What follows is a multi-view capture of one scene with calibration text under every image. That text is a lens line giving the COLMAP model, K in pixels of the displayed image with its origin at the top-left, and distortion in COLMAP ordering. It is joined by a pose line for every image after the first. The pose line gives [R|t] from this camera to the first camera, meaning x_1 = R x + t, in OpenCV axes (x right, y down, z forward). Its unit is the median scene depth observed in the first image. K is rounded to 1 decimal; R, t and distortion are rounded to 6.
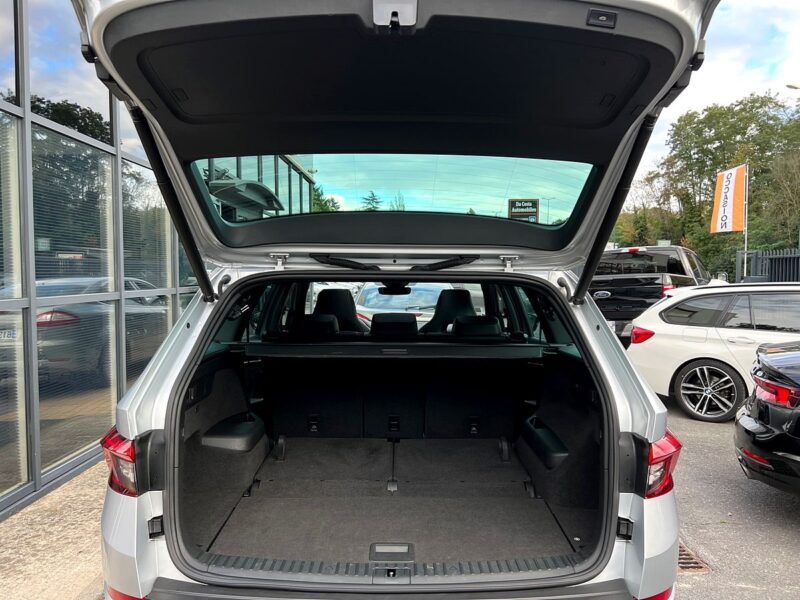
lens RADIAL K [[604.7, 0, 405.5], [0, 604.7, 300.8], [0, 0, 1]] dist [0.020097, -0.030197]
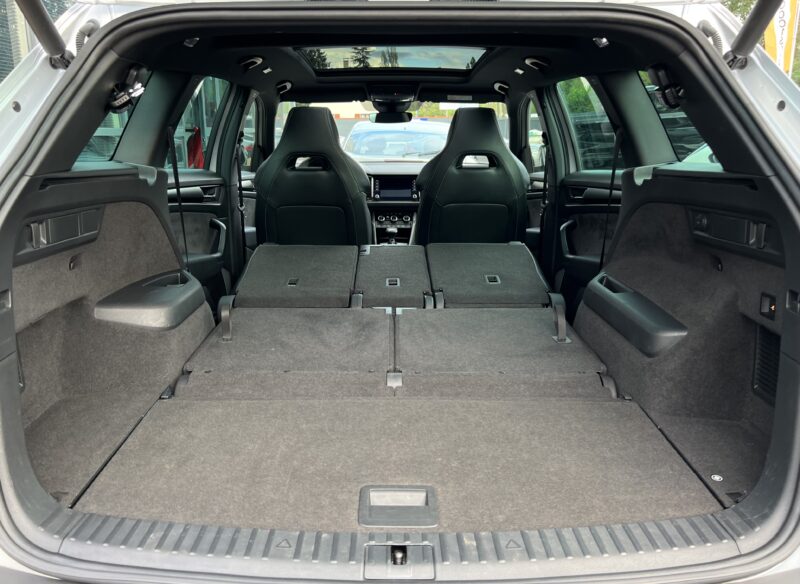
lens RADIAL K [[616.7, 0, 391.3], [0, 616.7, 296.9], [0, 0, 1]] dist [-0.007047, 0.012117]
pose [[0.999912, -0.003695, -0.012756, -0.017819], [0.006289, 0.977724, 0.209802, 0.088201], [0.011697, -0.209864, 0.977661, 0.410262]]
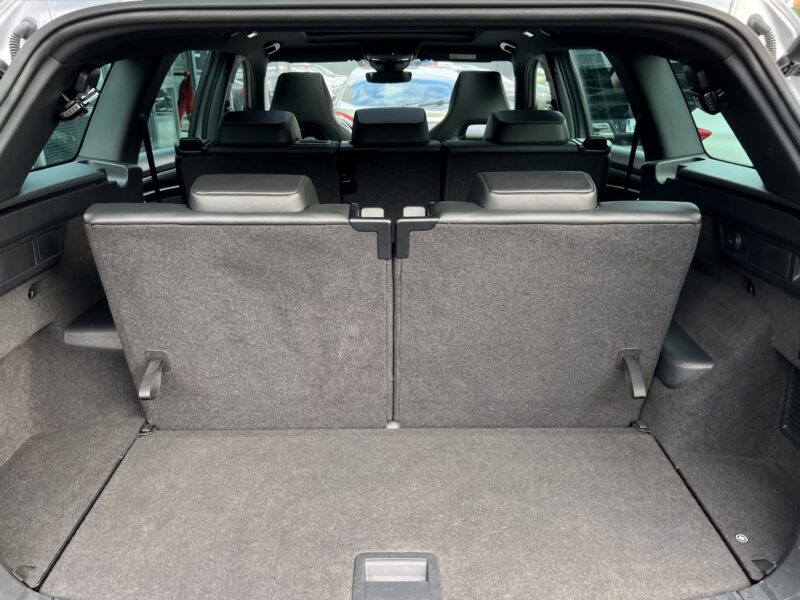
lens RADIAL K [[604.7, 0, 395.4], [0, 604.7, 308.6], [0, 0, 1]] dist [0.020097, -0.030197]
pose [[0.999909, -0.009980, -0.009129, -0.013628], [0.012394, 0.946310, 0.323022, 0.021405], [0.005415, -0.323106, 0.946347, 0.501482]]
